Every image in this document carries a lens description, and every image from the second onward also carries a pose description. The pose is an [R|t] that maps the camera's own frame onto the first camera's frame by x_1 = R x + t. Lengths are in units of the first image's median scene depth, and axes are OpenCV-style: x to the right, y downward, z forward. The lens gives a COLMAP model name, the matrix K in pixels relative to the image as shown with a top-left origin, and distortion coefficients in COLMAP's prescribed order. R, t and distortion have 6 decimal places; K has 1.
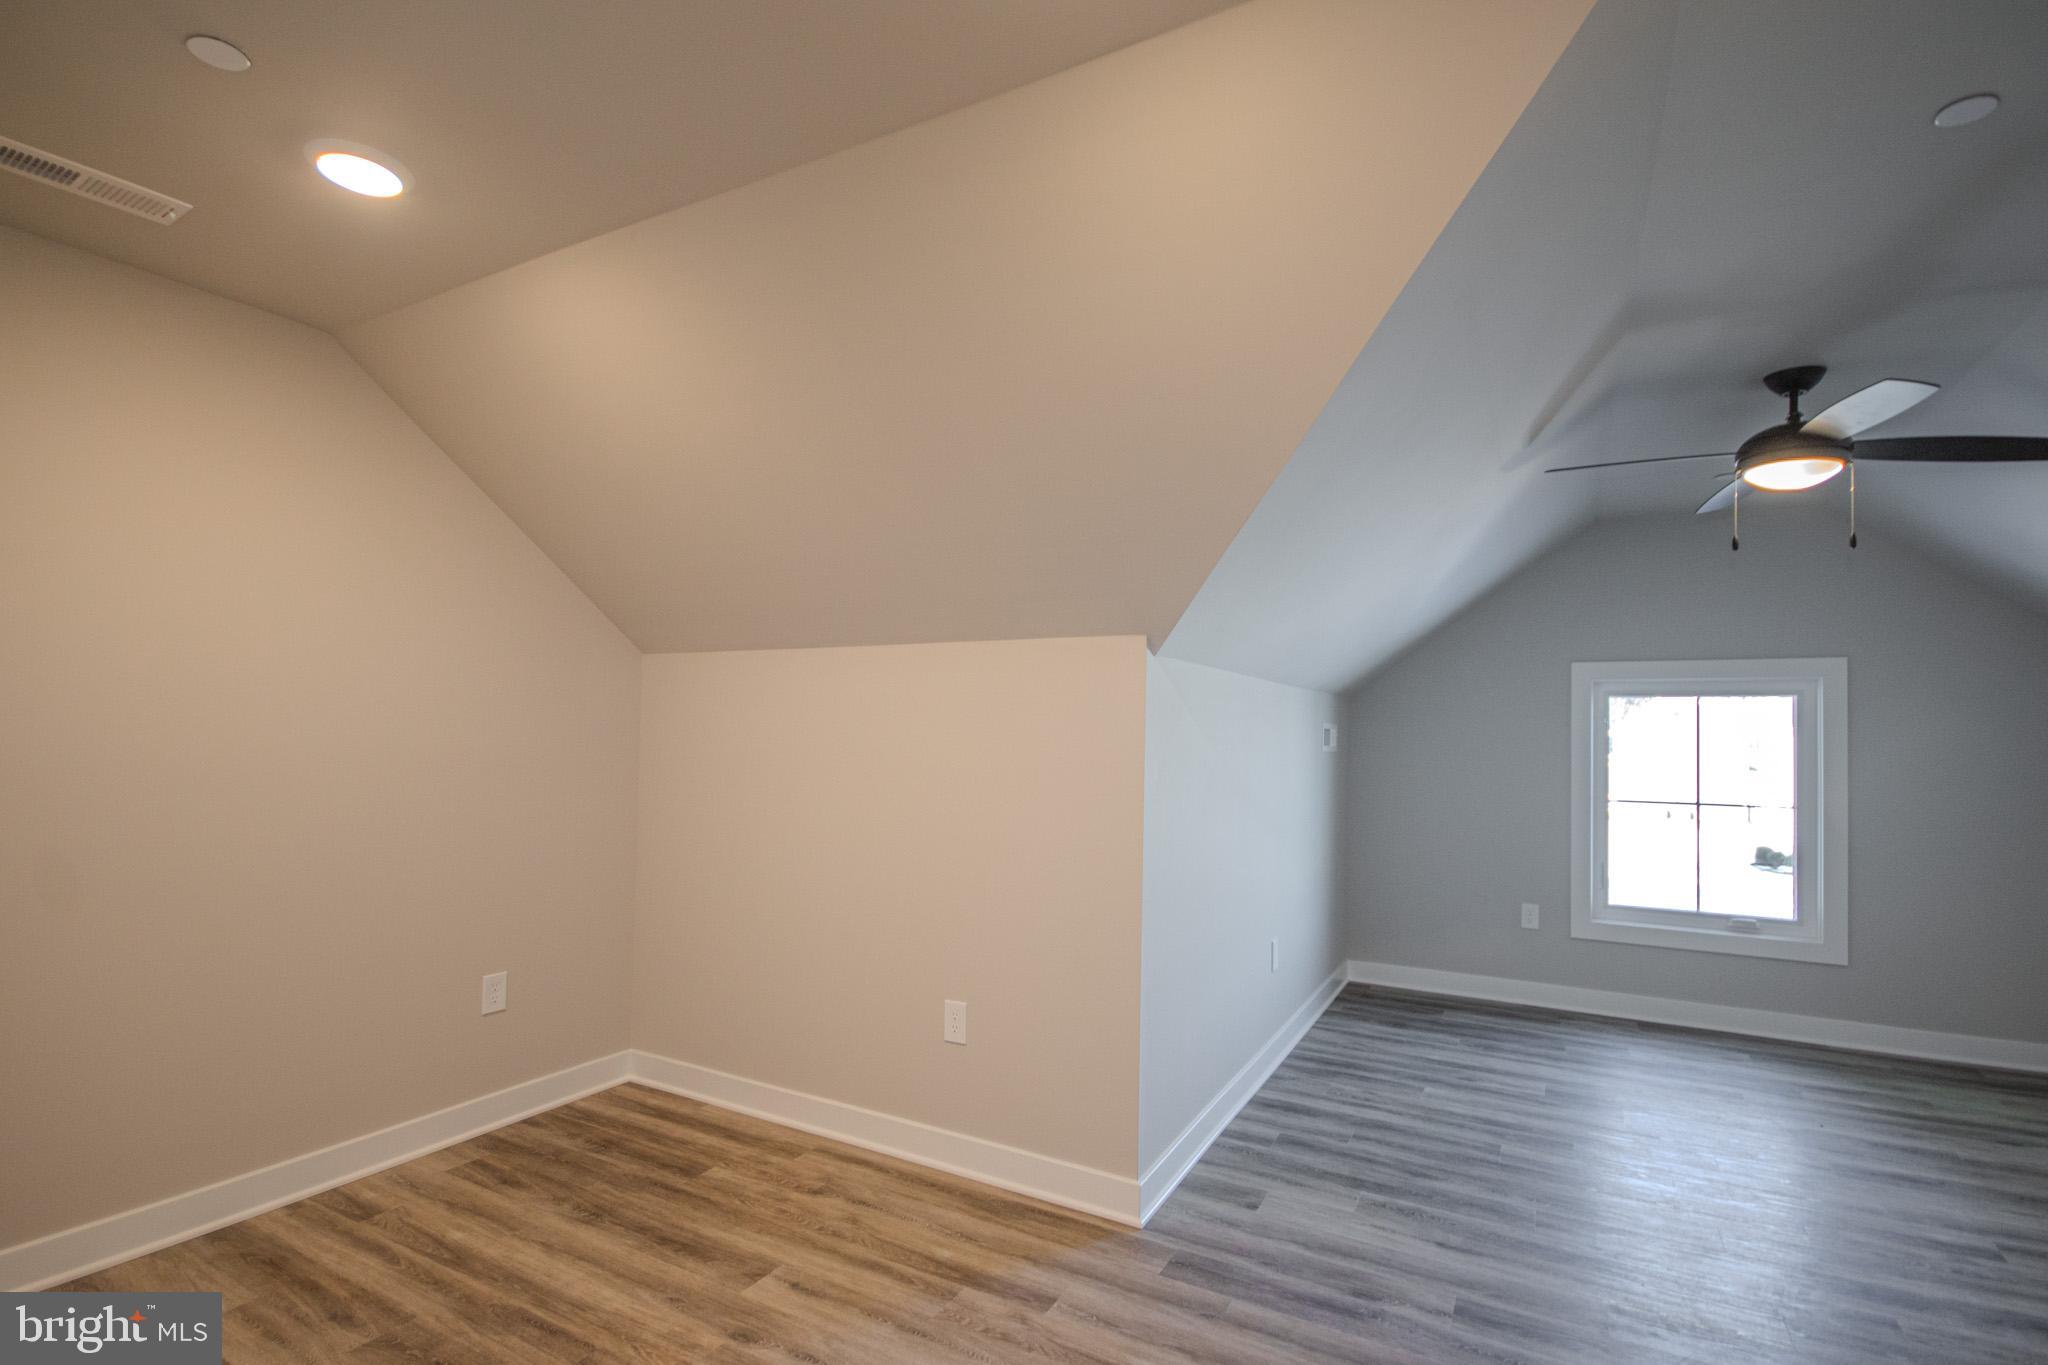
lens RADIAL K [[960.3, 0, 1029.3], [0, 960.3, 710.9], [0, 0, 1]] dist [0.005700, -0.011039]
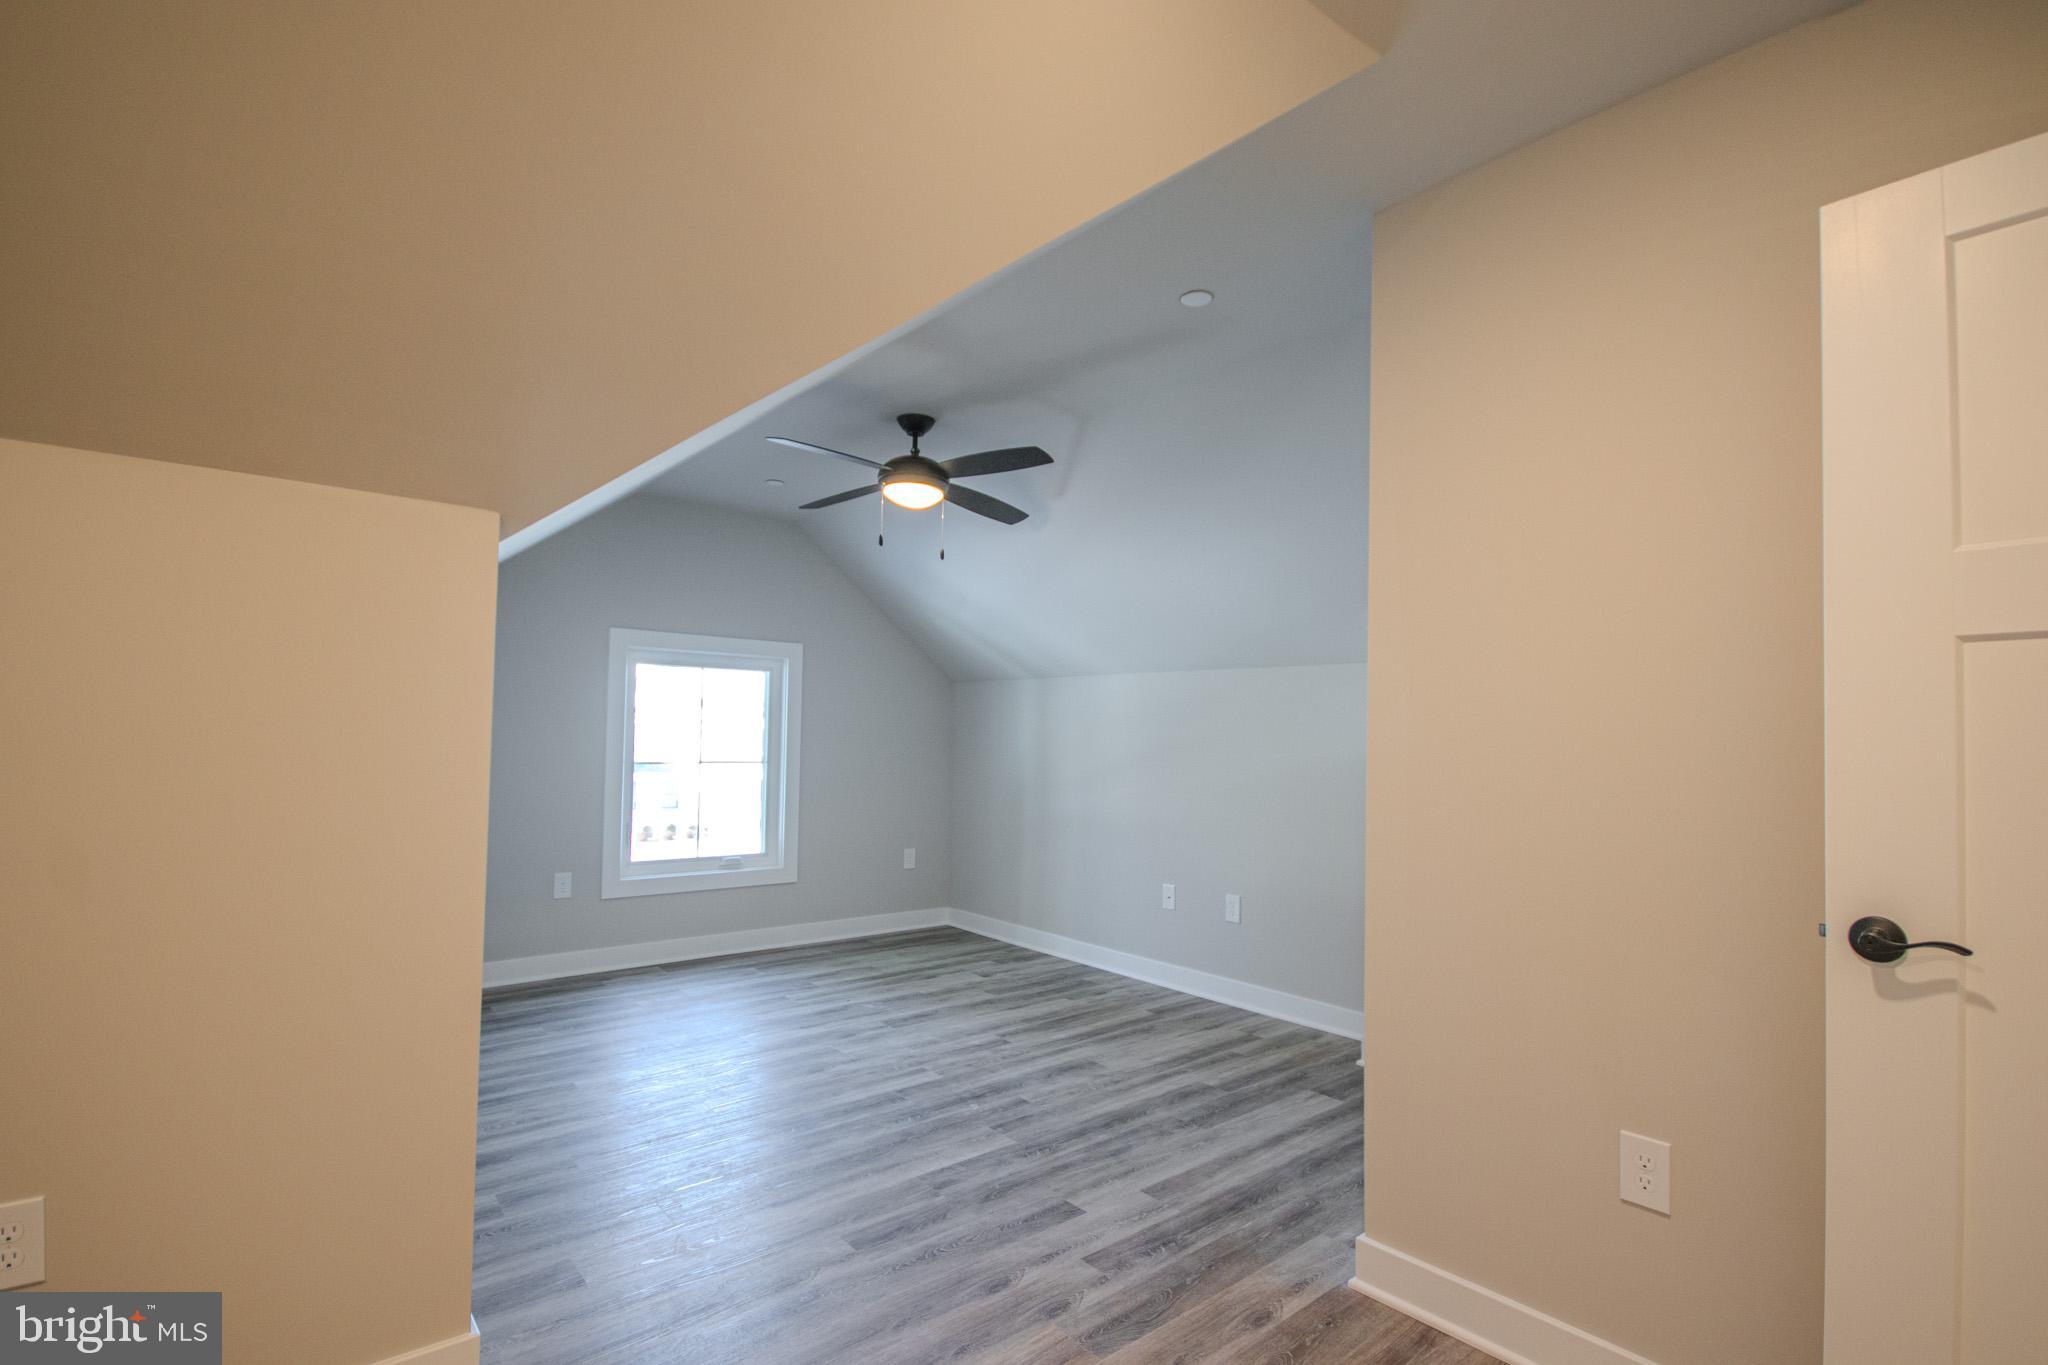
lens RADIAL K [[945.0, 0, 1025.4], [0, 945.0, 728.8], [0, 0, 1]] dist [0.029776, -0.010082]
pose [[0.371436, -0.004398, 0.928448, -0.255728], [-0.034511, 0.999232, 0.018540, 0.028048], [-0.927817, -0.038928, 0.370999, 0.281945]]
